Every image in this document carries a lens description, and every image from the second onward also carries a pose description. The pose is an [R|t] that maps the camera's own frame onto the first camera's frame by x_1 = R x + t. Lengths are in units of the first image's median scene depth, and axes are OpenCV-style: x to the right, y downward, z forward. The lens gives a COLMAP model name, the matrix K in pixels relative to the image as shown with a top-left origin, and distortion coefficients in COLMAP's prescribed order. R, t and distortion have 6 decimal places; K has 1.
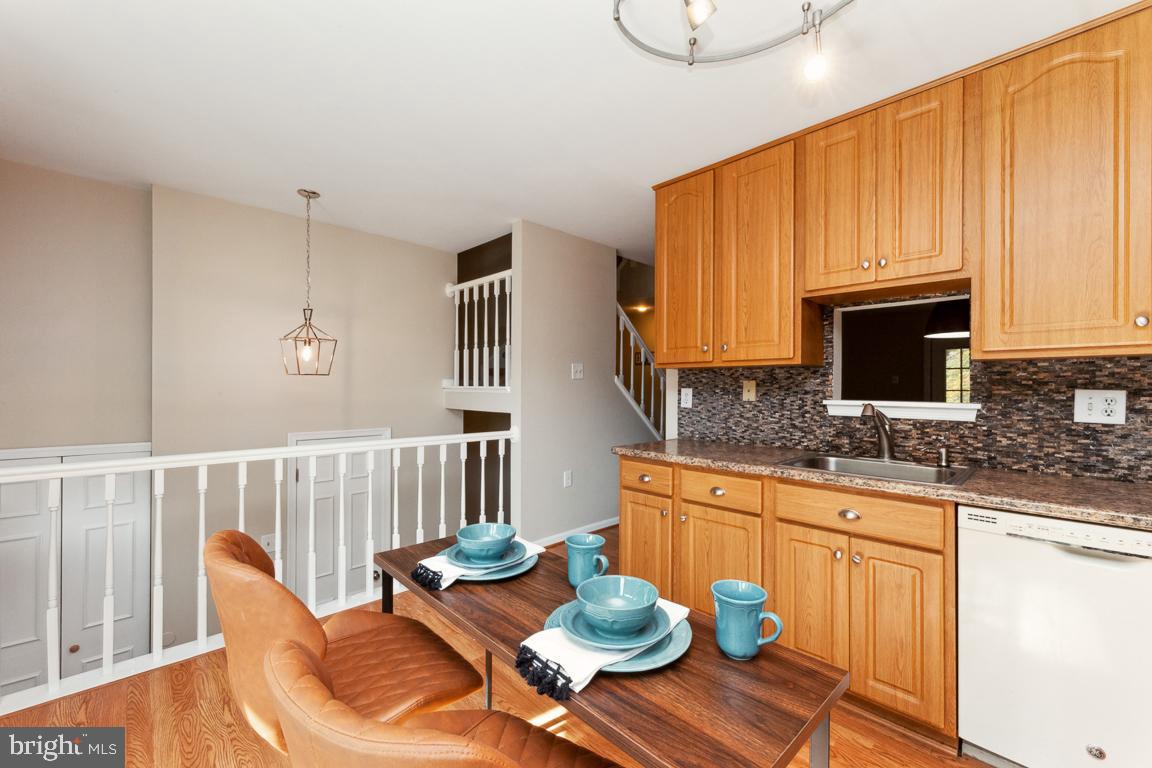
lens RADIAL K [[473.8, 0, 580.6], [0, 473.8, 386.9], [0, 0, 1]] dist [0.002207, 0.000017]
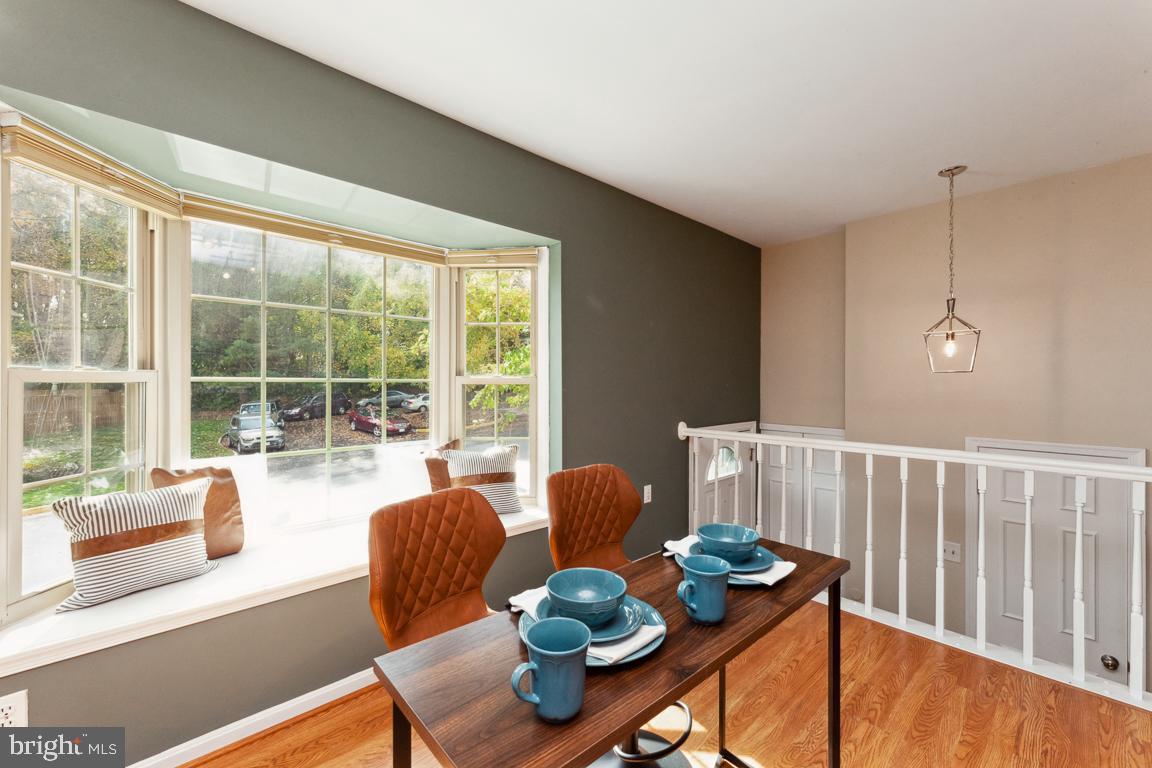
lens RADIAL K [[473.8, 0, 581.5], [0, 473.8, 384.1], [0, 0, 1]] dist [0.002207, 0.000017]
pose [[-0.031824, -0.002817, -0.999490, 0.350228], [-0.001081, 0.999996, -0.002784, 0.000656], [0.999493, 0.000992, -0.031827, 0.324725]]
